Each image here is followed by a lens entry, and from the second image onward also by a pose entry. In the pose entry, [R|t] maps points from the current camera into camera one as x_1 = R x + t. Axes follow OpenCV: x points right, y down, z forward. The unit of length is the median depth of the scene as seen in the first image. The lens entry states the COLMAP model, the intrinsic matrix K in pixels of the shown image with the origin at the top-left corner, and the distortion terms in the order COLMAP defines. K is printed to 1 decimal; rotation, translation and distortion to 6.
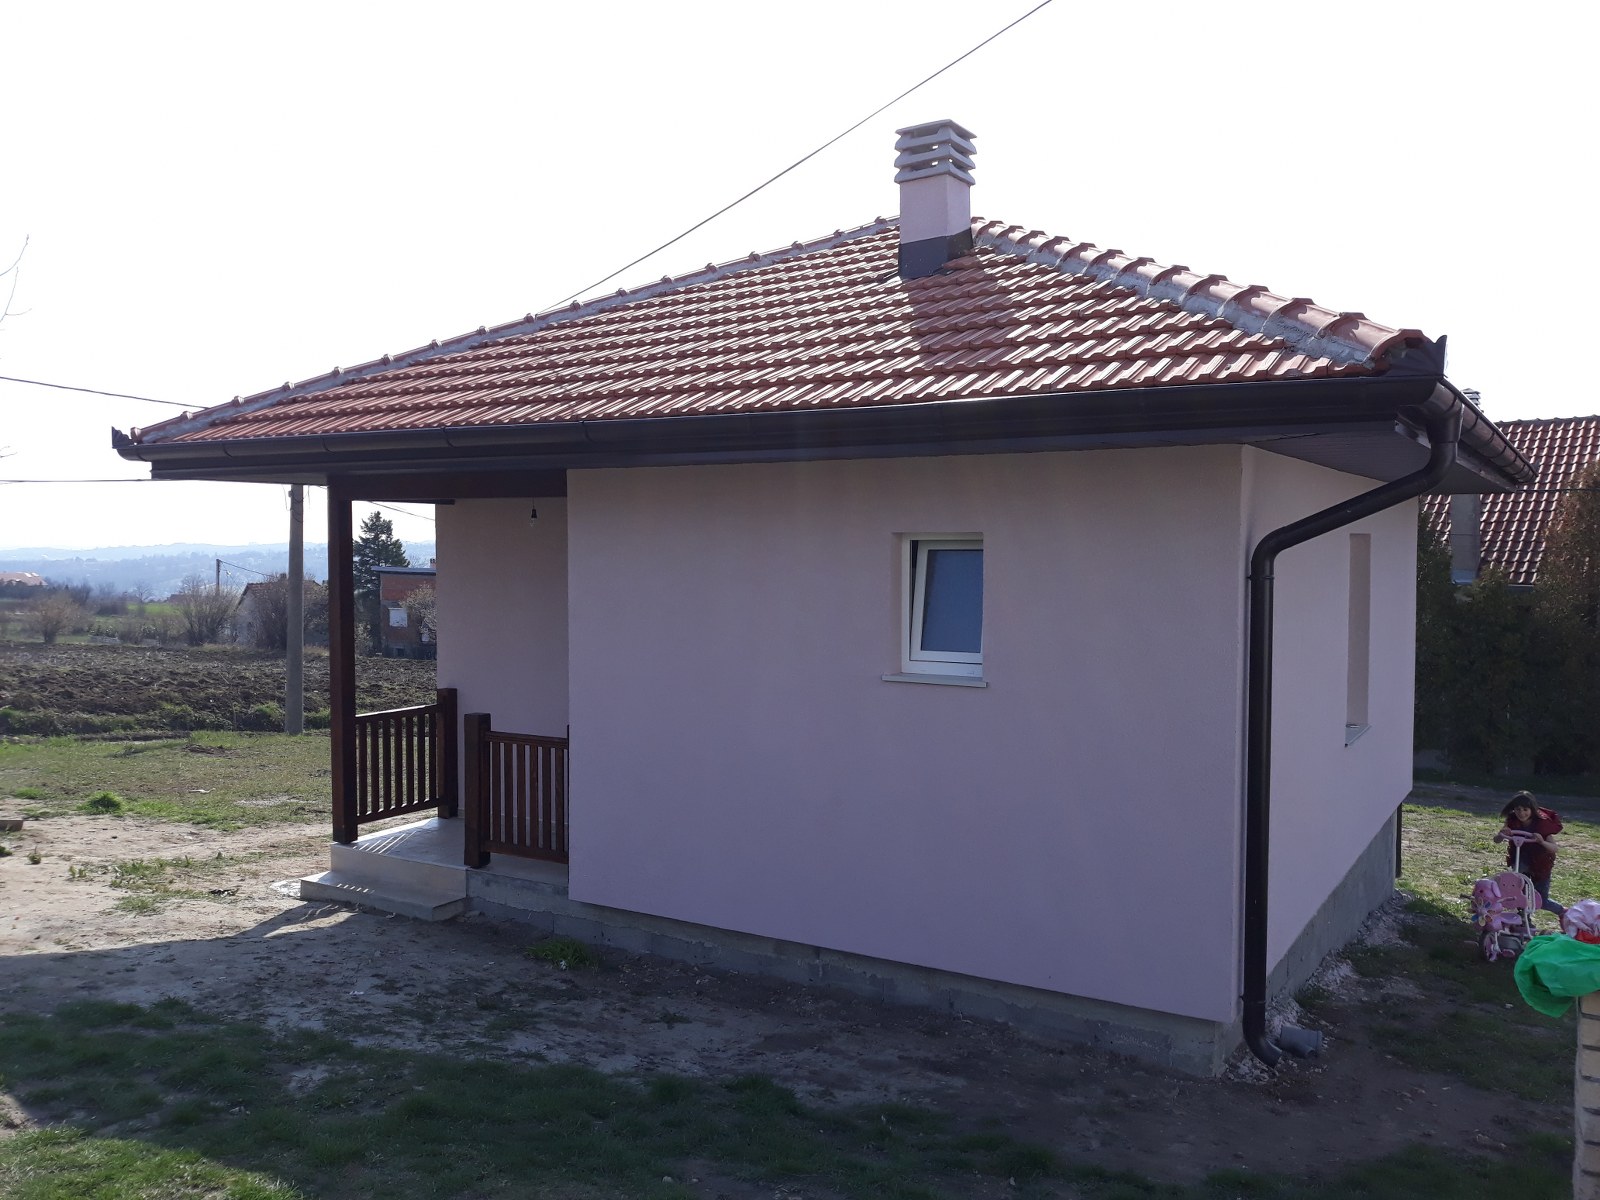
lens RADIAL K [[1323.8, 0, 800.0], [0, 1323.8, 600.0], [0, 0, 1]] dist [-0.007165, -0.003611]
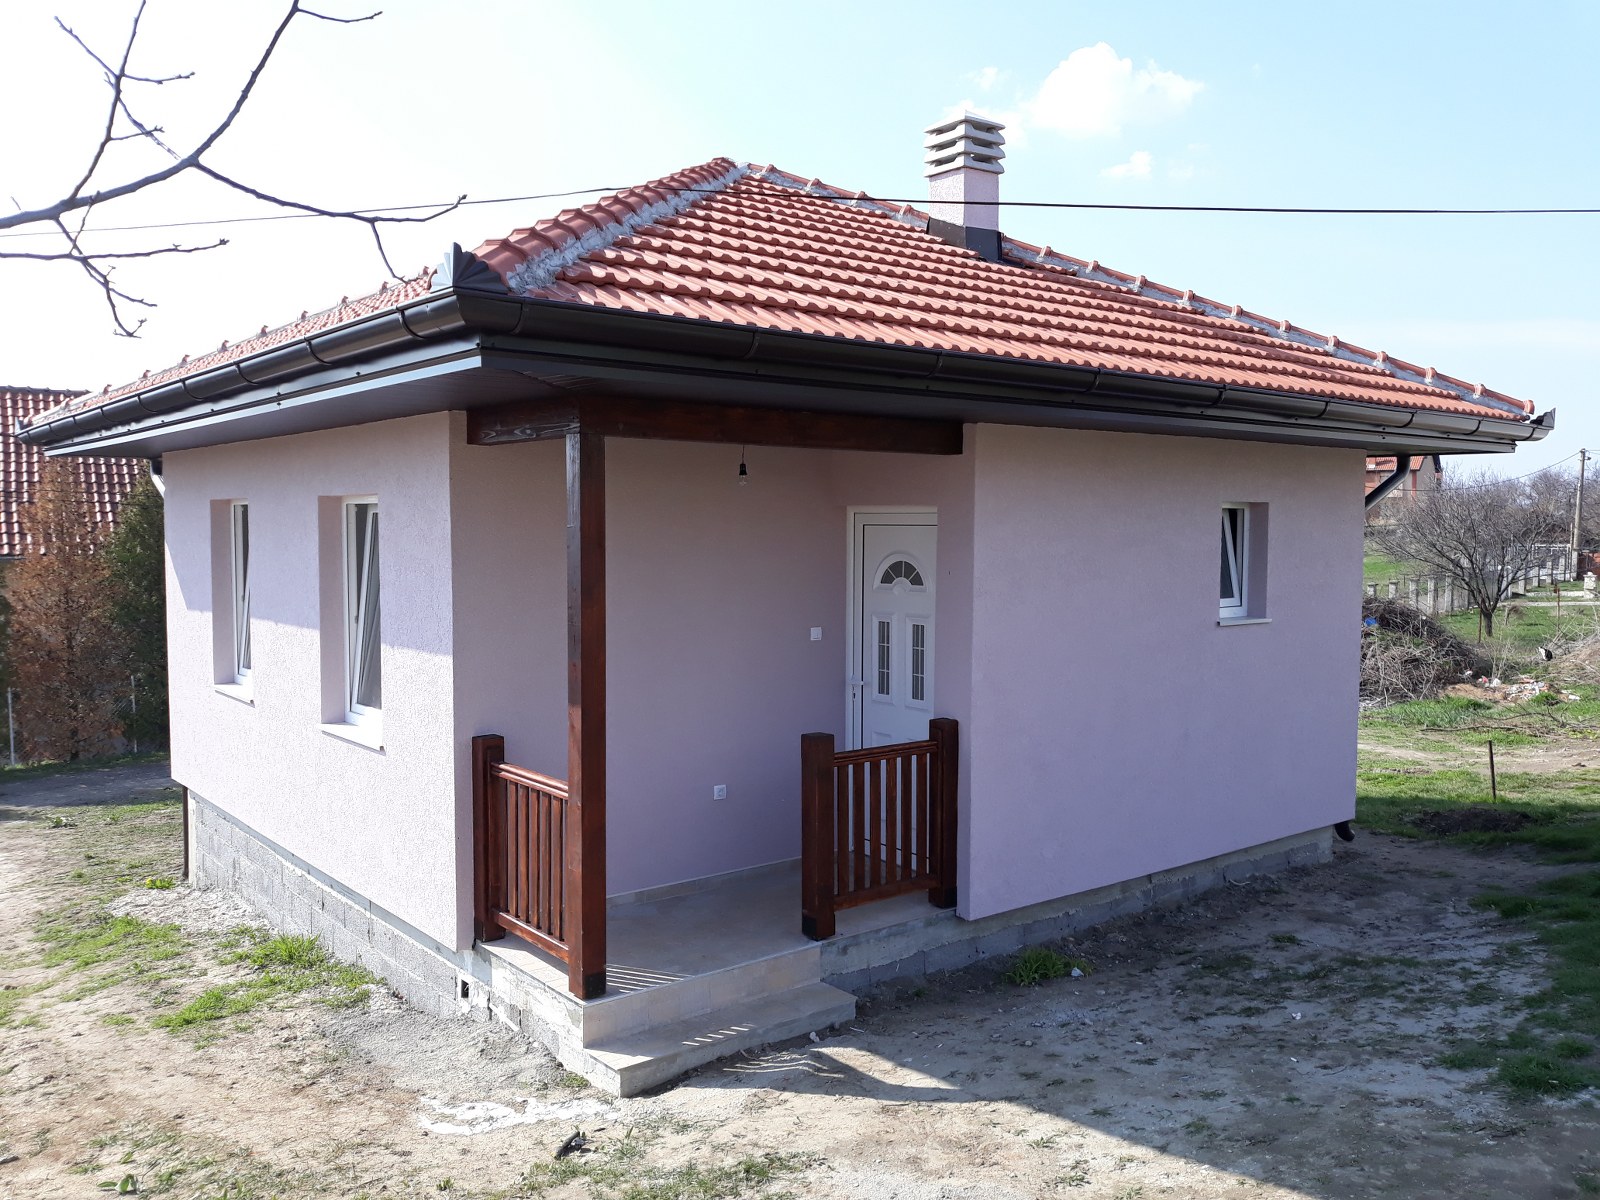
lens RADIAL K [[1323.8, 0, 800.0], [0, 1323.8, 600.0], [0, 0, 1]] dist [-0.007165, -0.003611]
pose [[0.342694, -0.046238, 0.938309, -0.999749], [0.044572, 0.998463, 0.032923, -0.015869], [-0.938389, 0.030540, 0.344228, 0.789810]]
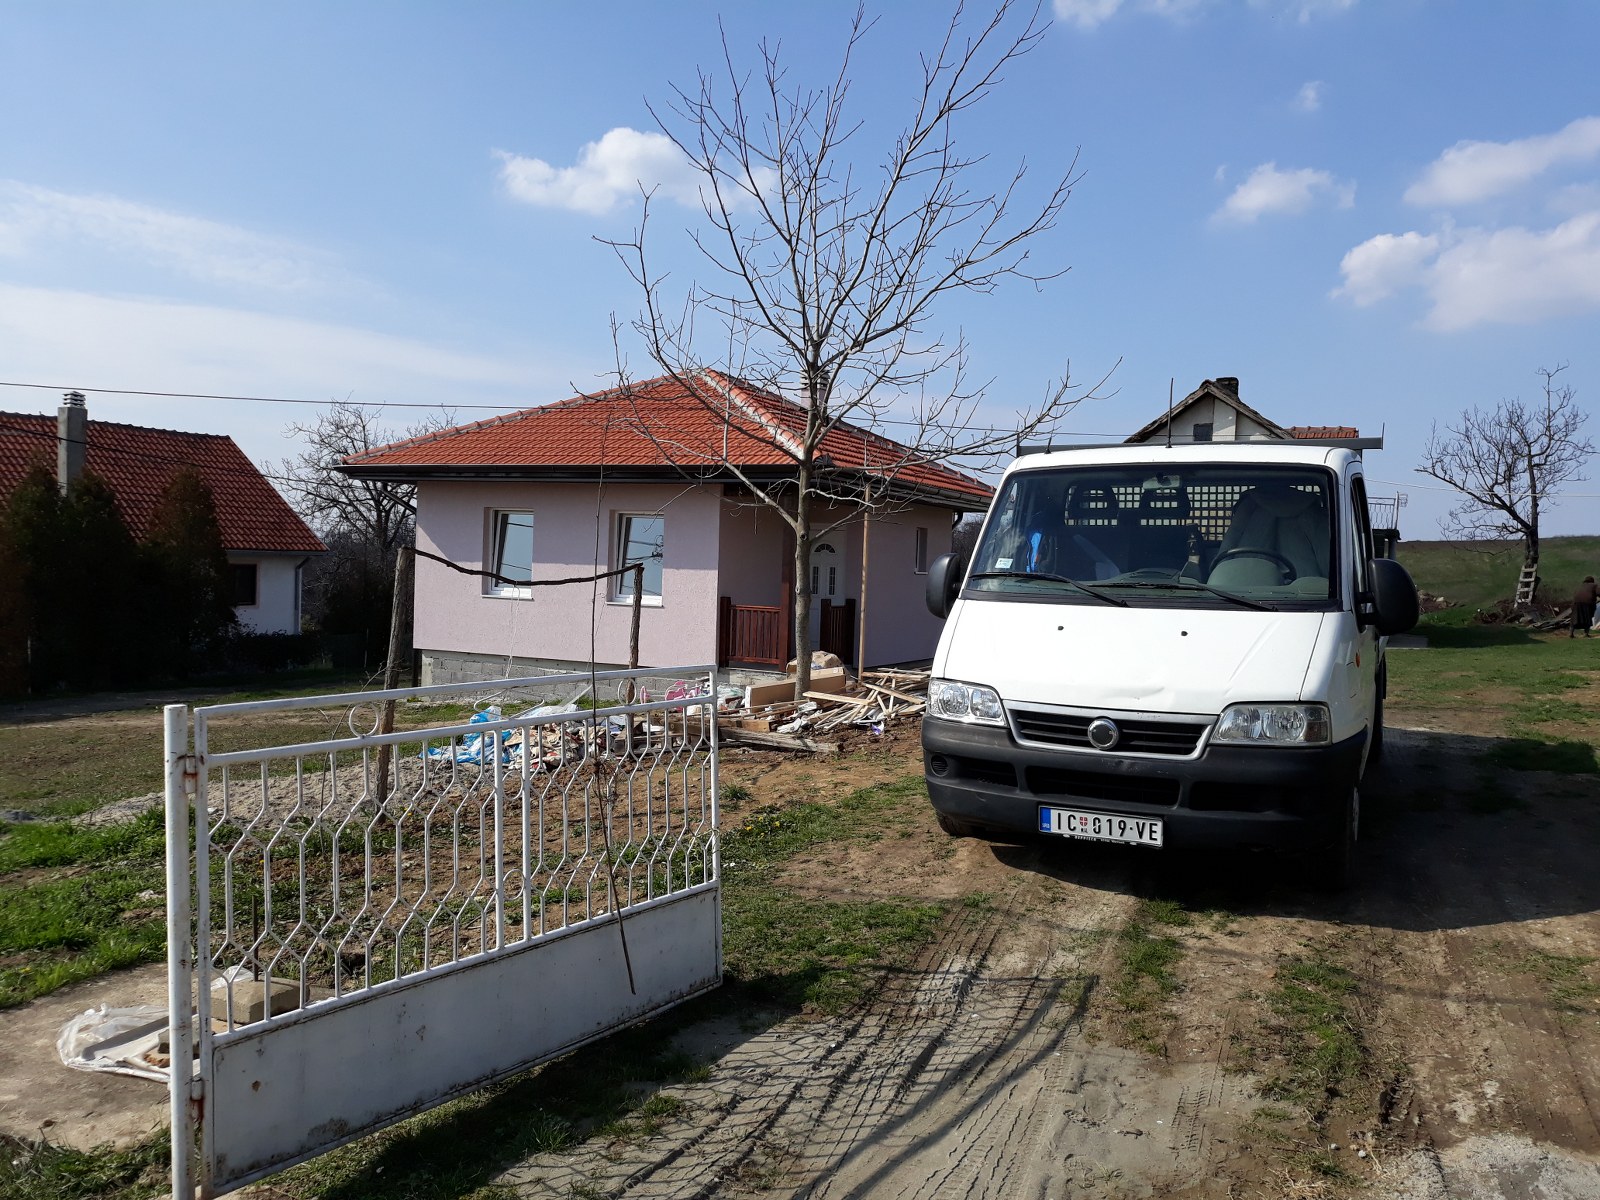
lens RADIAL K [[1323.8, 0, 800.0], [0, 1323.8, 600.0], [0, 0, 1]] dist [-0.007165, -0.003611]
pose [[-0.142371, -0.034237, 0.989221, -2.471102], [0.017949, 0.999148, 0.037163, 0.002115], [-0.989651, 0.023047, -0.141635, 1.403448]]
